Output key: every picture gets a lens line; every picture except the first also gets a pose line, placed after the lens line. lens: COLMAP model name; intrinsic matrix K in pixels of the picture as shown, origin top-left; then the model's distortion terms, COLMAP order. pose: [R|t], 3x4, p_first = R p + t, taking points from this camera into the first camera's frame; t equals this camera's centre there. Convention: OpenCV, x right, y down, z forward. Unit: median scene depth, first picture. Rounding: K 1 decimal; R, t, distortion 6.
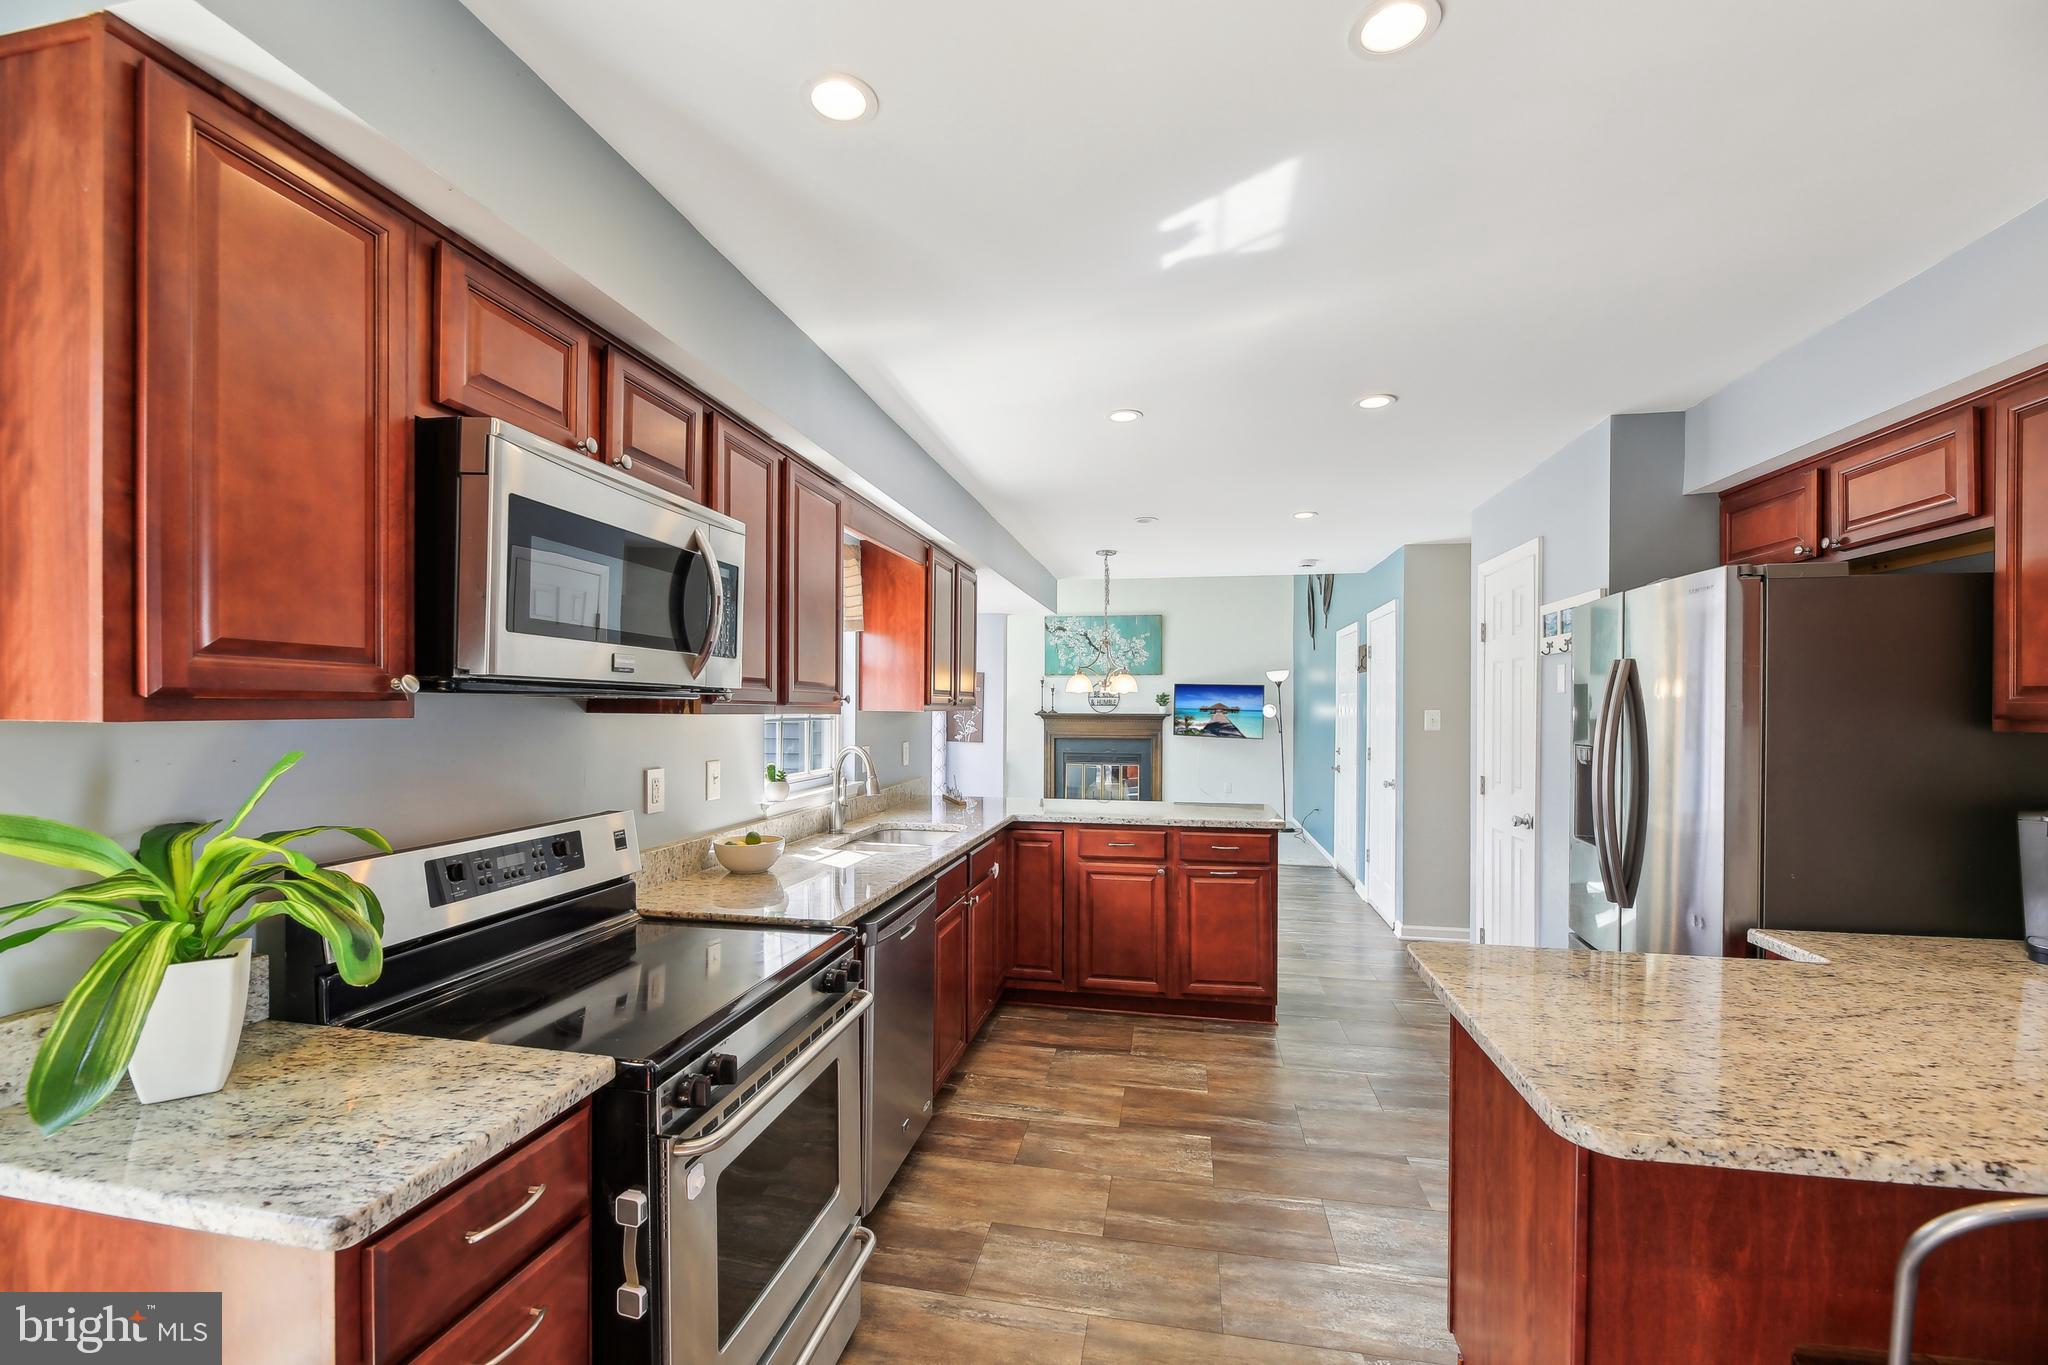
lens RADIAL K [[847.7, 0, 1023.1], [0, 847.7, 717.6], [0, 0, 1]] dist [0.001412, -0.003432]
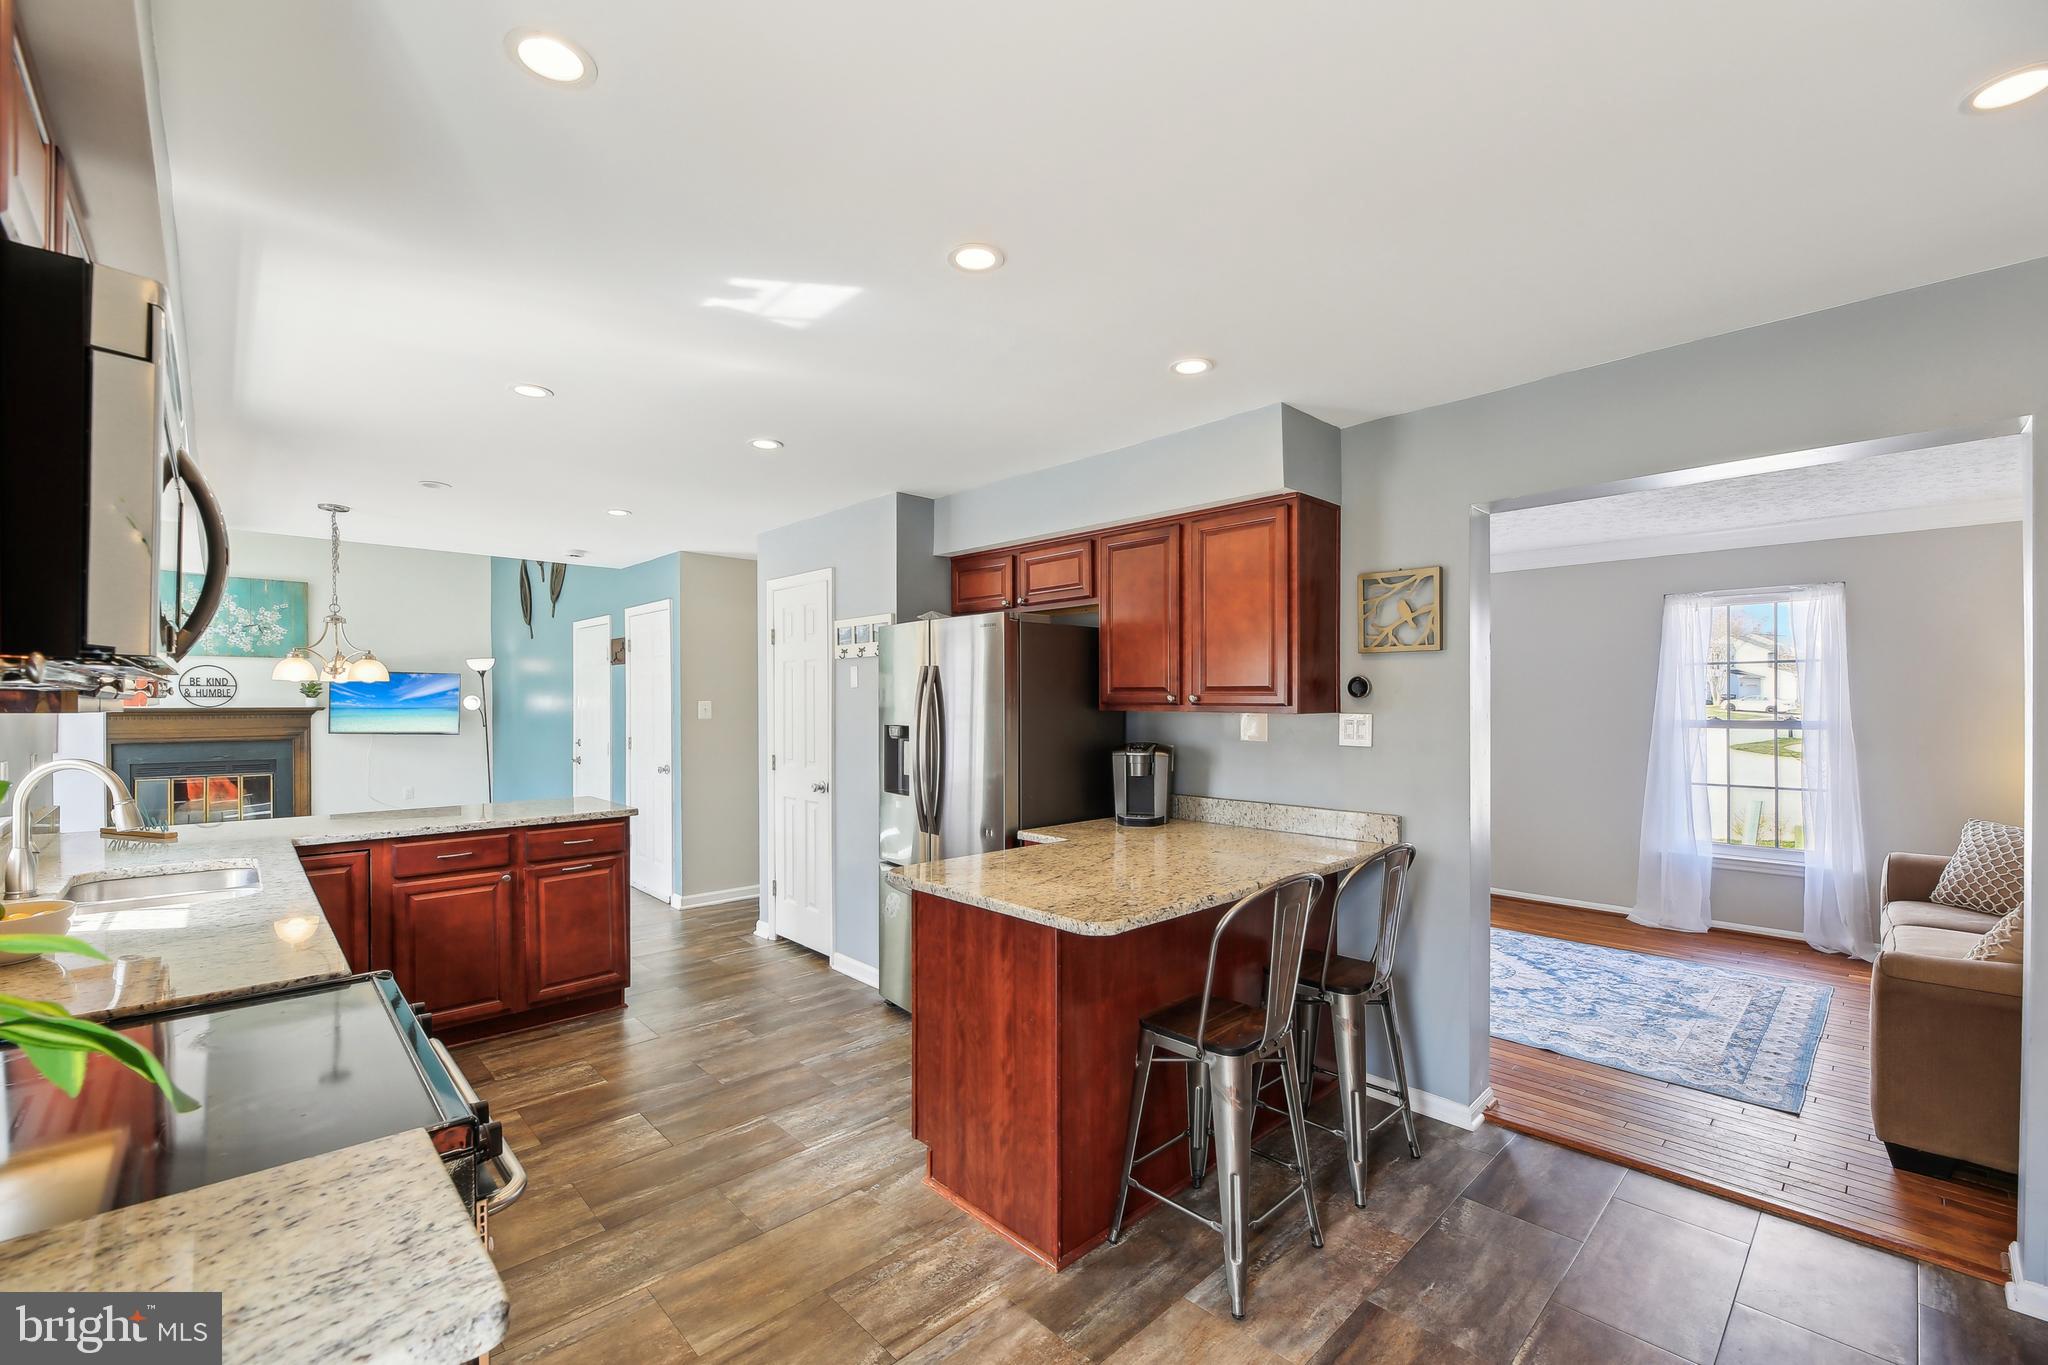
lens RADIAL K [[847.7, 0, 1002.7], [0, 847.7, 706.8], [0, 0, 1]] dist [0.001412, -0.003432]
pose [[0.592376, -0.011871, 0.805574, -0.289106], [0.012549, 0.999906, 0.005507, -0.003034], [-0.805564, 0.006848, 0.592470, 0.017859]]
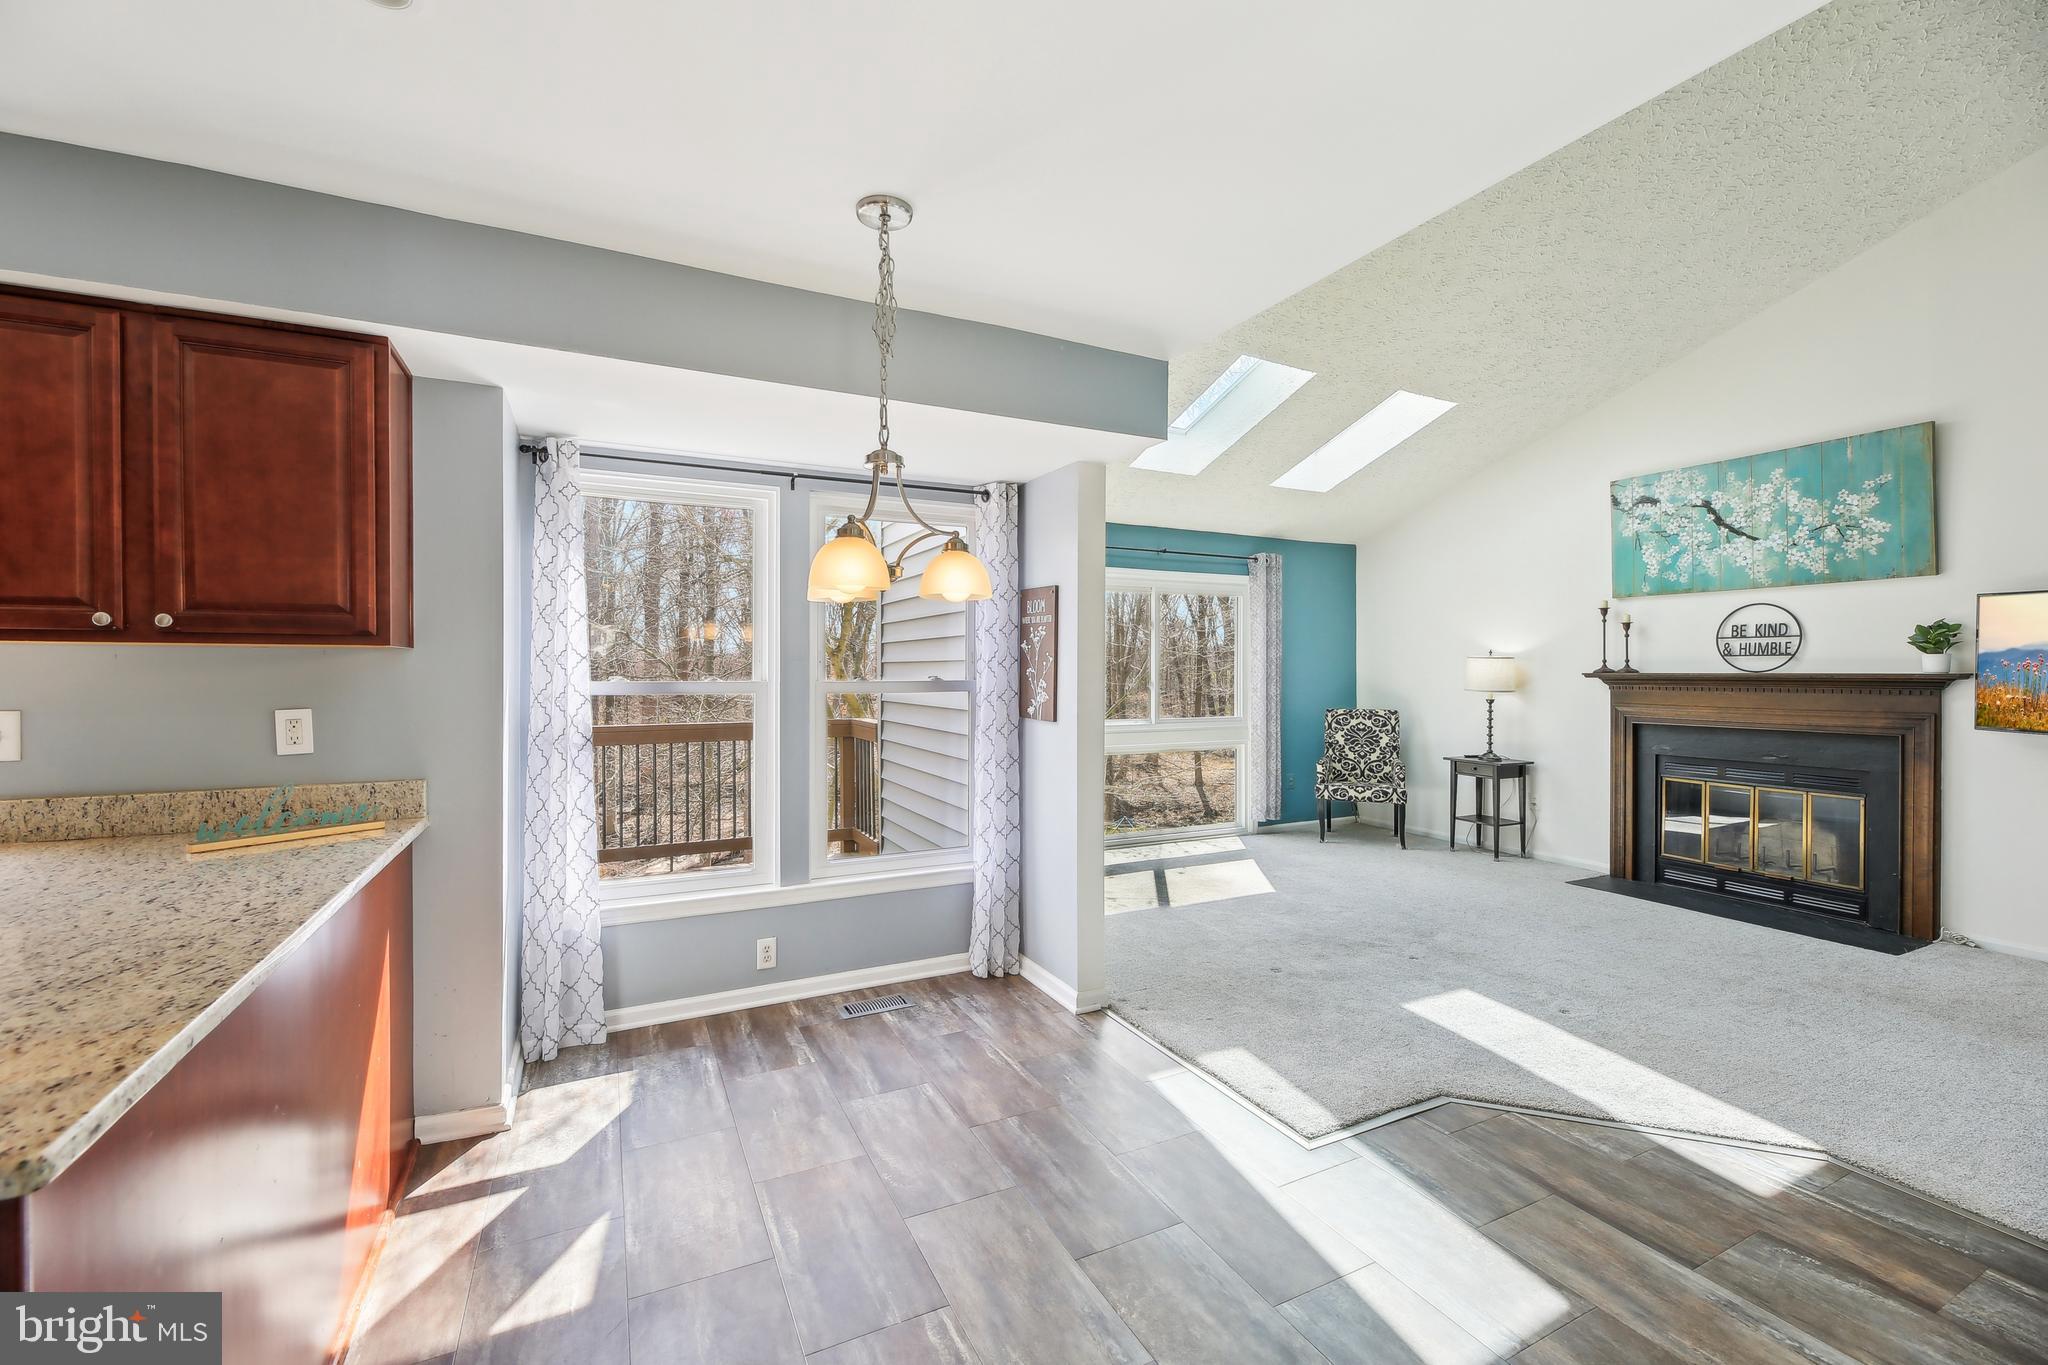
lens RADIAL K [[847.7, 0, 1010.2], [0, 847.7, 673.4], [0, 0, 1]] dist [0.001412, -0.003432]
pose [[0.603482, -0.003365, -0.797370, 0.689100], [-0.008962, 0.999899, -0.011003, 0.011744], [0.797327, 0.013786, 0.603391, 1.346382]]
